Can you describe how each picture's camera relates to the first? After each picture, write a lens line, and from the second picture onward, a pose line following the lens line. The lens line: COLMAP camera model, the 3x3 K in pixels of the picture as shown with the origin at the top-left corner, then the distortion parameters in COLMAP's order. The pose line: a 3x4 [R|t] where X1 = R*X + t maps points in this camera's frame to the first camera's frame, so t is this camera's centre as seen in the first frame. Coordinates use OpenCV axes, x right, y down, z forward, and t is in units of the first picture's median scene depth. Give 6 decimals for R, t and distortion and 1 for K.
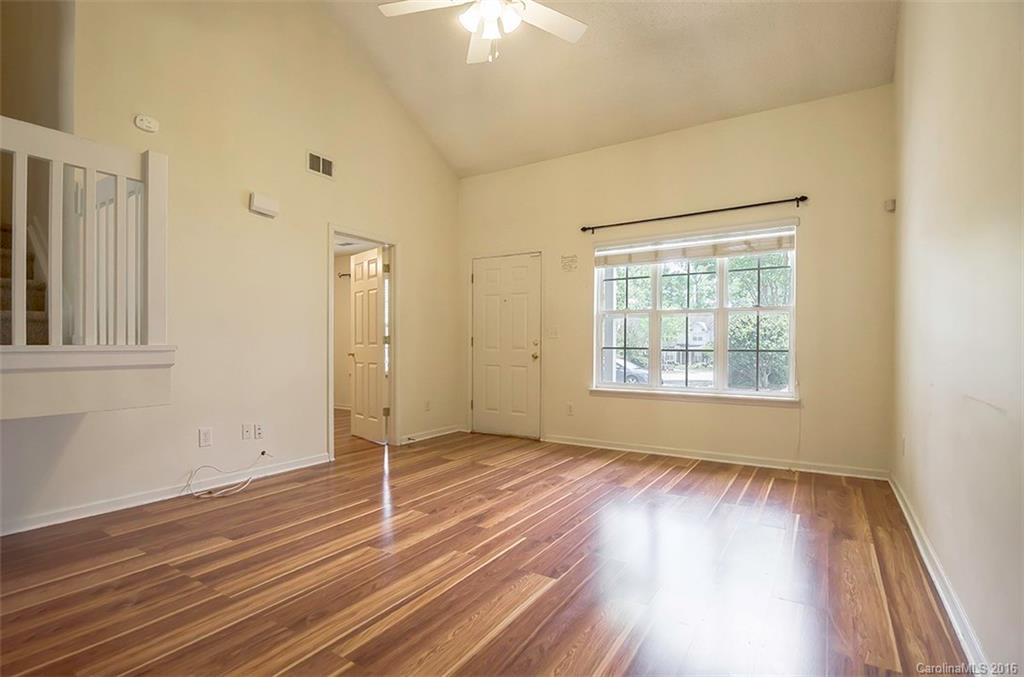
lens RADIAL K [[509.7, 0, 503.3], [0, 509.7, 349.0], [0, 0, 1]] dist [-0.011332, -0.005865]
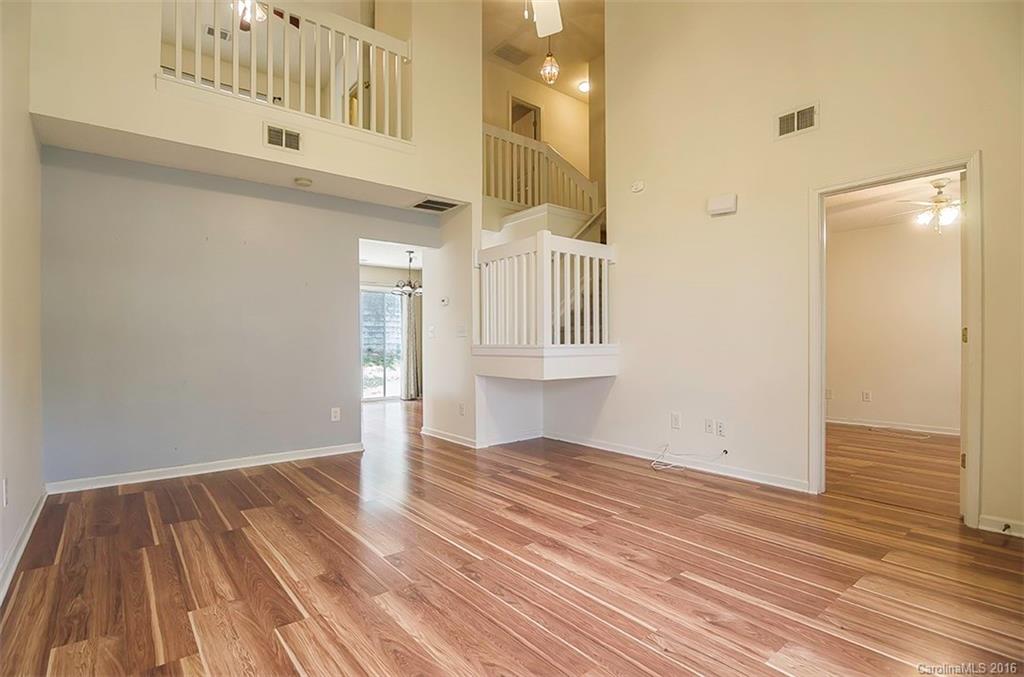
lens RADIAL K [[509.7, 0, 528.1], [0, 509.7, 361.6], [0, 0, 1]] dist [-0.011332, -0.005865]
pose [[-0.308086, 0.037167, -0.950632, 0.554427], [-0.005977, 0.999141, 0.041000, -0.012348], [0.951340, 0.018313, -0.307599, 0.863276]]
